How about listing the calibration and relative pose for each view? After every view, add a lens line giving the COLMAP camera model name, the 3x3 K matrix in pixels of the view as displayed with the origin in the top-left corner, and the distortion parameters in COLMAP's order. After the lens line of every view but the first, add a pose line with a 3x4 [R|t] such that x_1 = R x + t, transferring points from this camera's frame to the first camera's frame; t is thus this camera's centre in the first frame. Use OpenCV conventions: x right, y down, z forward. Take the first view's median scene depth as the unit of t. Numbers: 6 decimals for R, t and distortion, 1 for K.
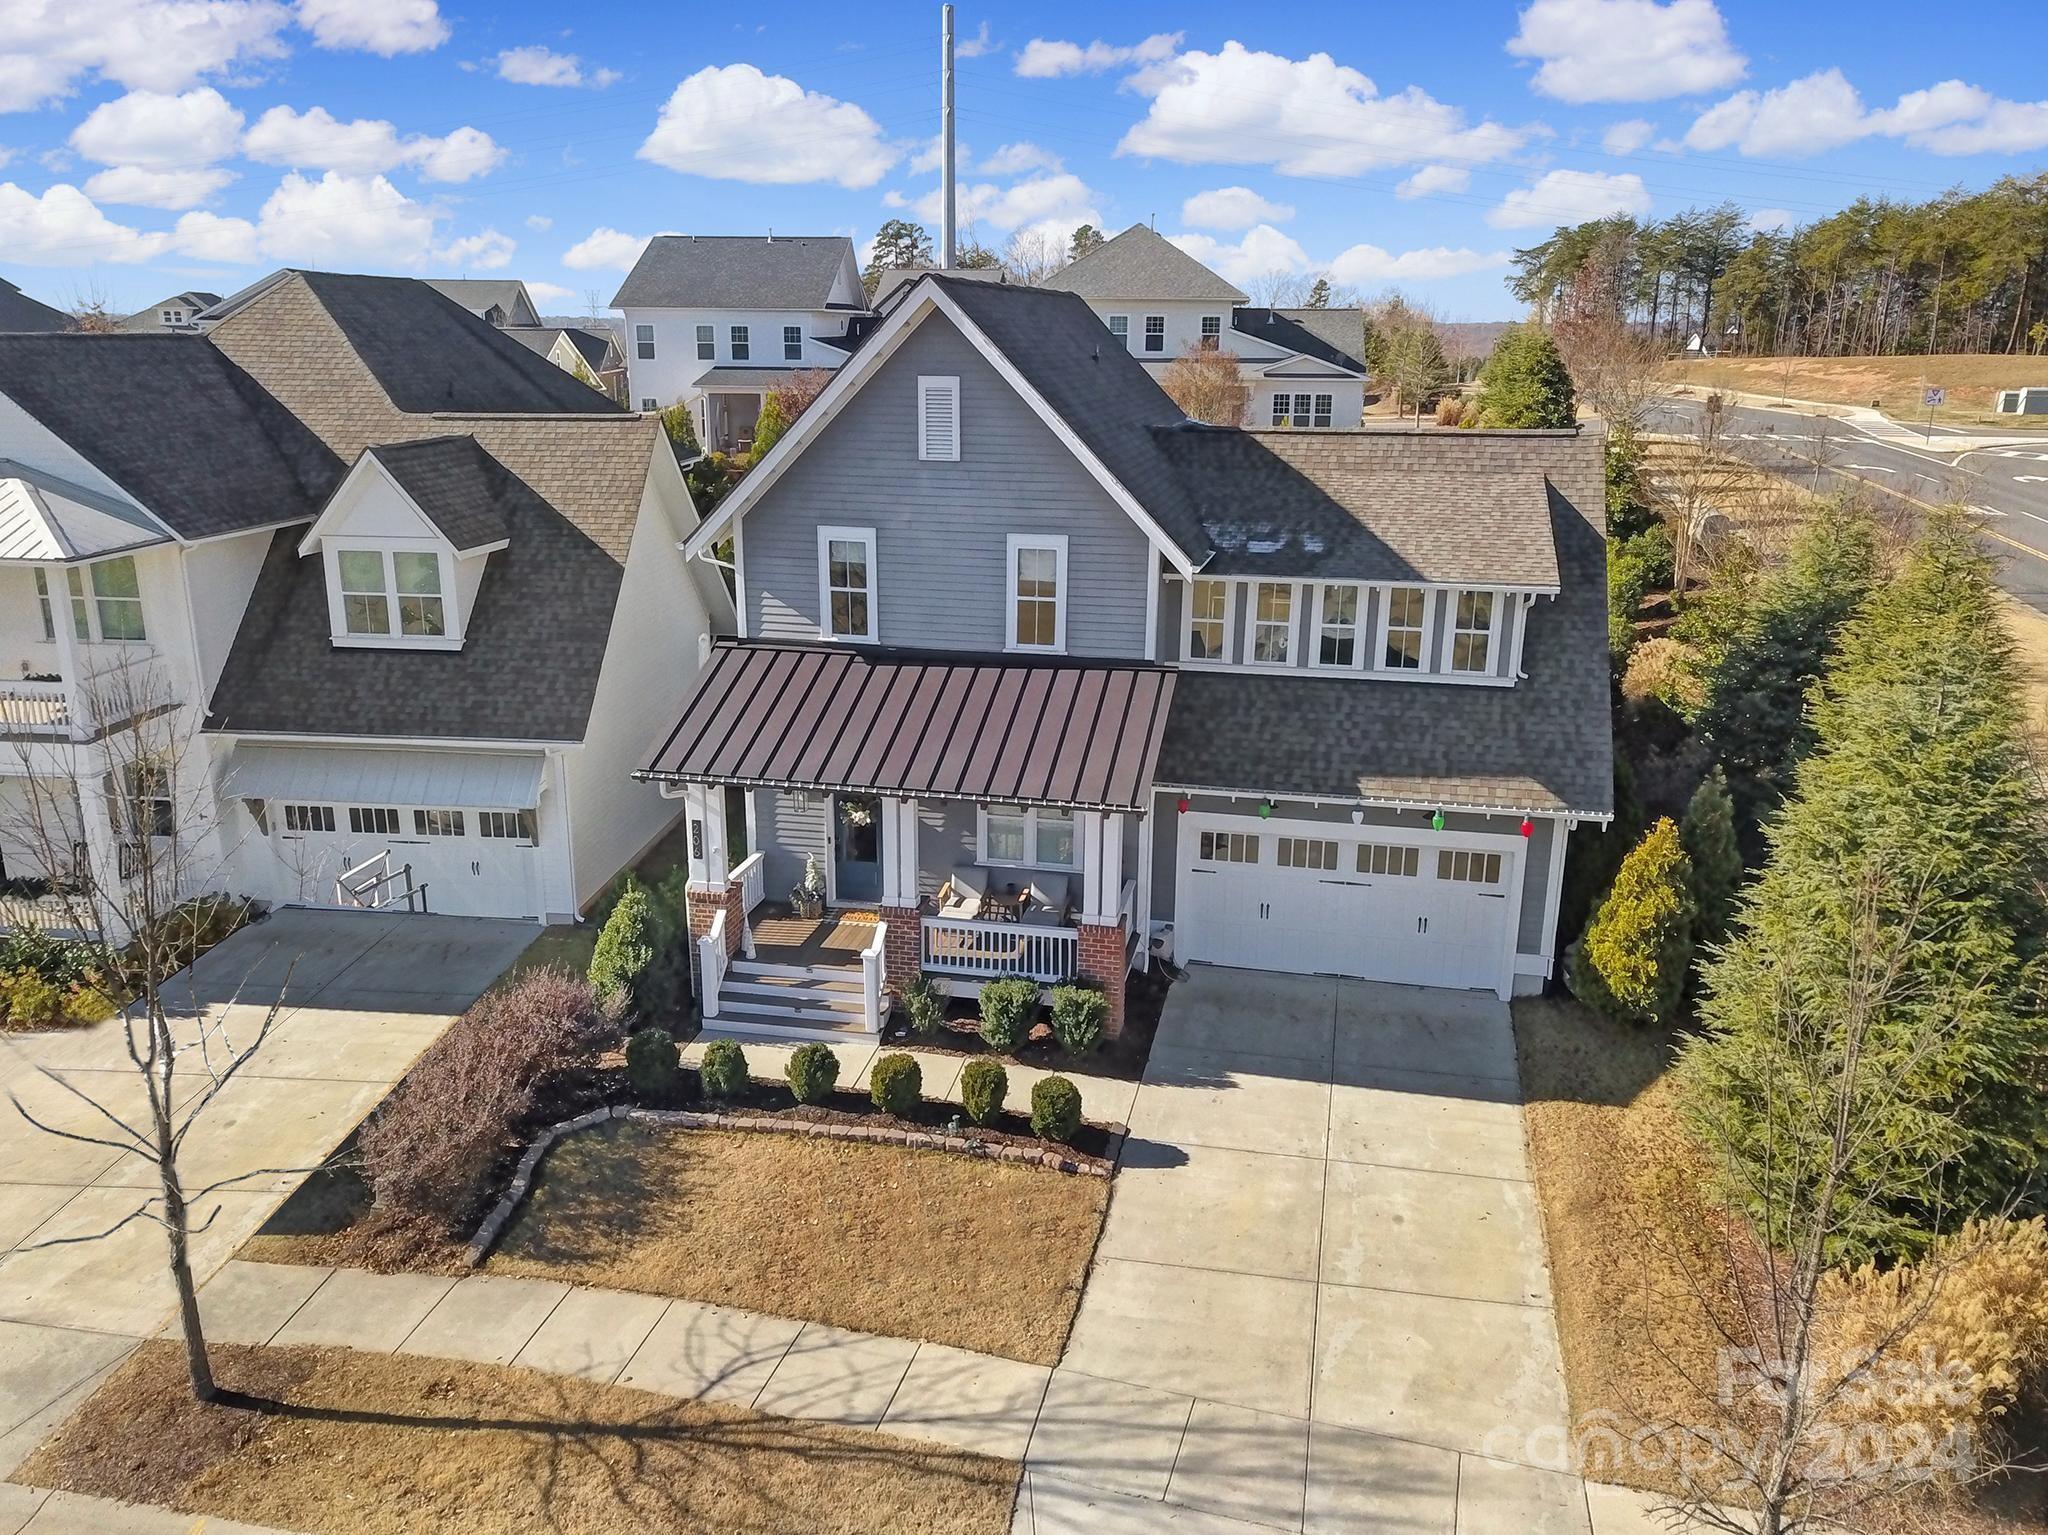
lens RADIAL K [[1566.2, 0, 1016.0], [0, 1566.2, 778.5], [0, 0, 1]] dist [-0.034261, 0.051336]
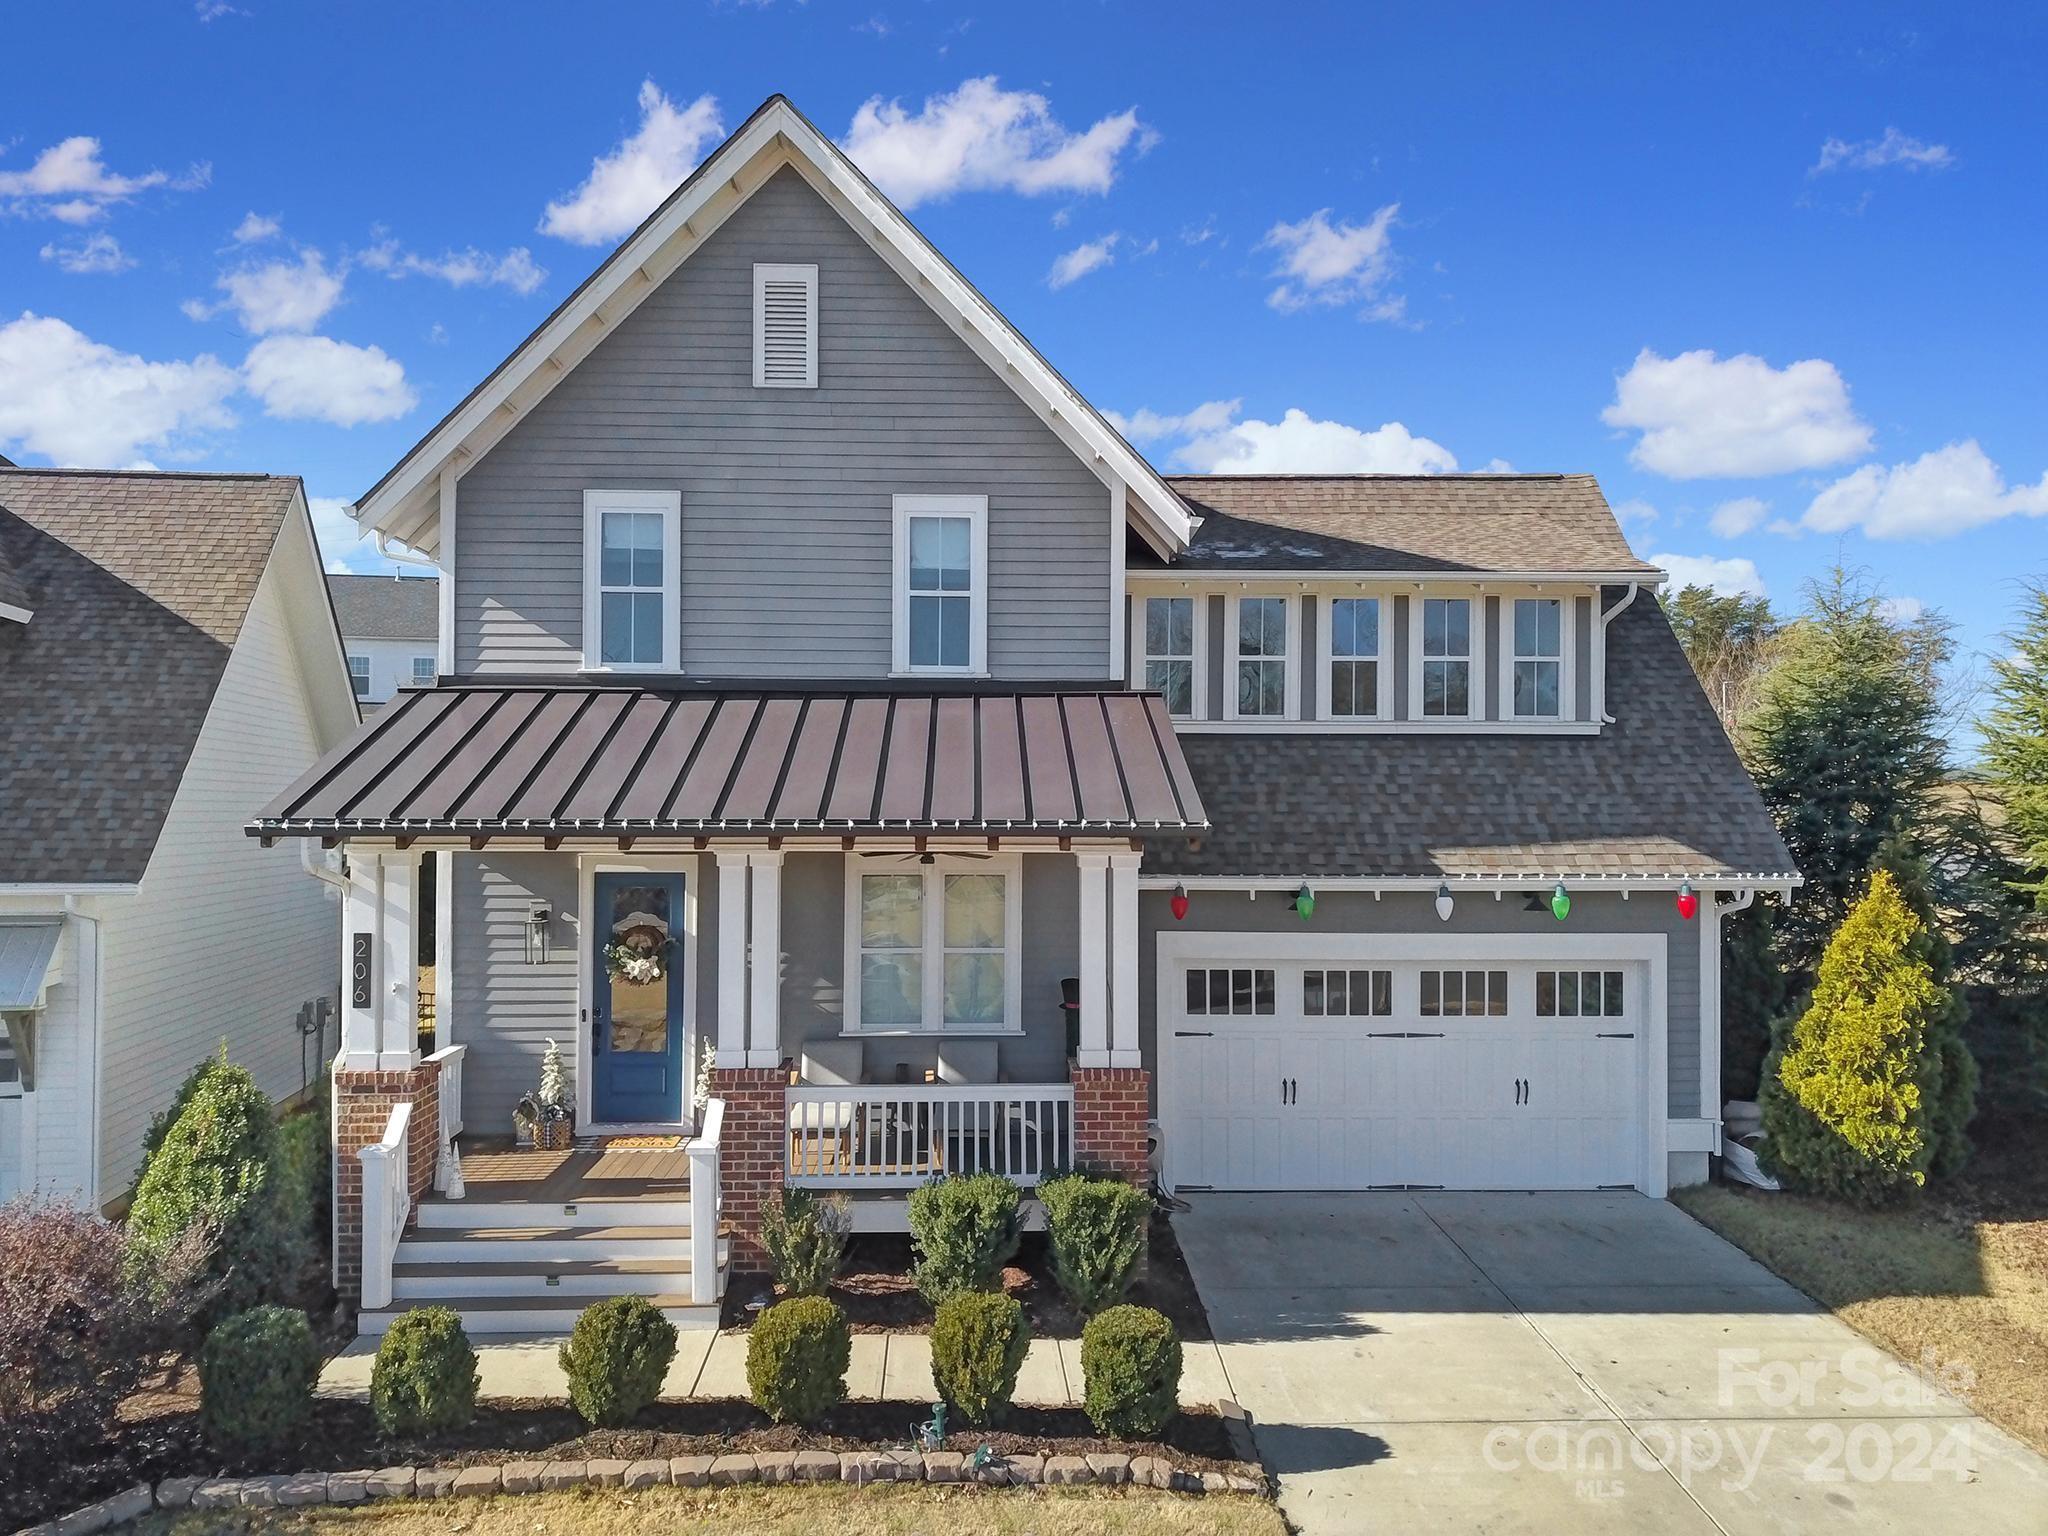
lens RADIAL K [[1566.2, 0, 1016.0], [0, 1566.2, 779.0], [0, 0, 1]] dist [-0.034261, 0.051336]
pose [[0.968523, 0.000493, 0.248922, -0.117434], [0.072734, 0.955797, -0.284891, 0.145978], [-0.238059, 0.294028, 0.925676, 0.417180]]
